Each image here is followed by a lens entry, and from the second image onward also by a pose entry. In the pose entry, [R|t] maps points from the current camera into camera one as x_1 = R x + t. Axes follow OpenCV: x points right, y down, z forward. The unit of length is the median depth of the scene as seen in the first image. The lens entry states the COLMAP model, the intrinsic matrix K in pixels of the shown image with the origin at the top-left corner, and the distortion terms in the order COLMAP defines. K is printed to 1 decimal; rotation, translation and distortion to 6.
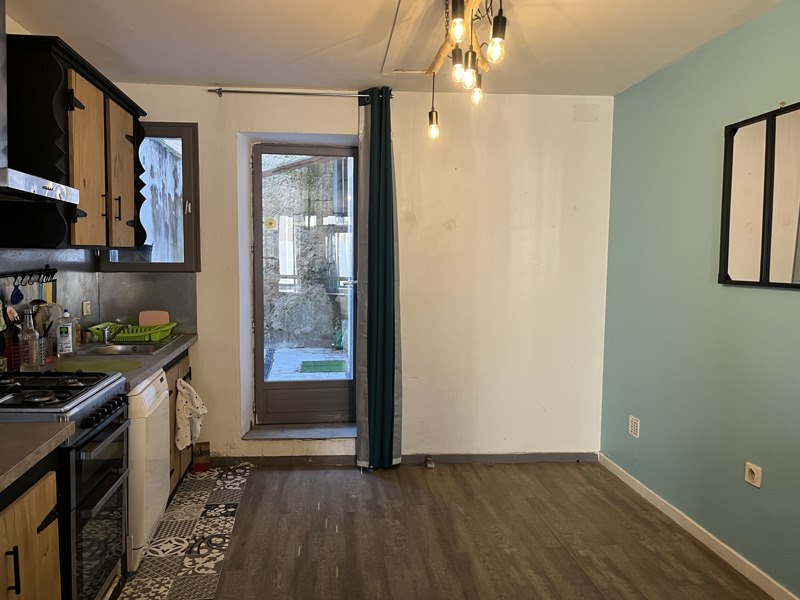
lens RADIAL K [[606.5, 0, 400.0], [0, 606.5, 300.0], [0, 0, 1]] dist [0.067202, -0.106445]
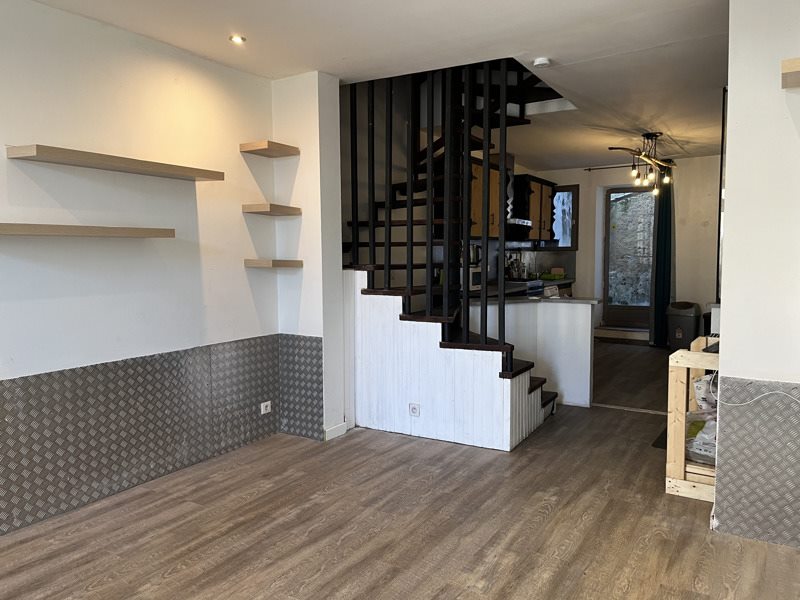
lens RADIAL K [[606.5, 0, 400.0], [0, 606.5, 300.0], [0, 0, 1]] dist [0.067202, -0.106445]
pose [[0.781974, 0.039669, -0.622047, 0.593652], [-0.034324, 0.999199, 0.020571, 0.118304], [0.622365, 0.005265, 0.782710, -1.220934]]
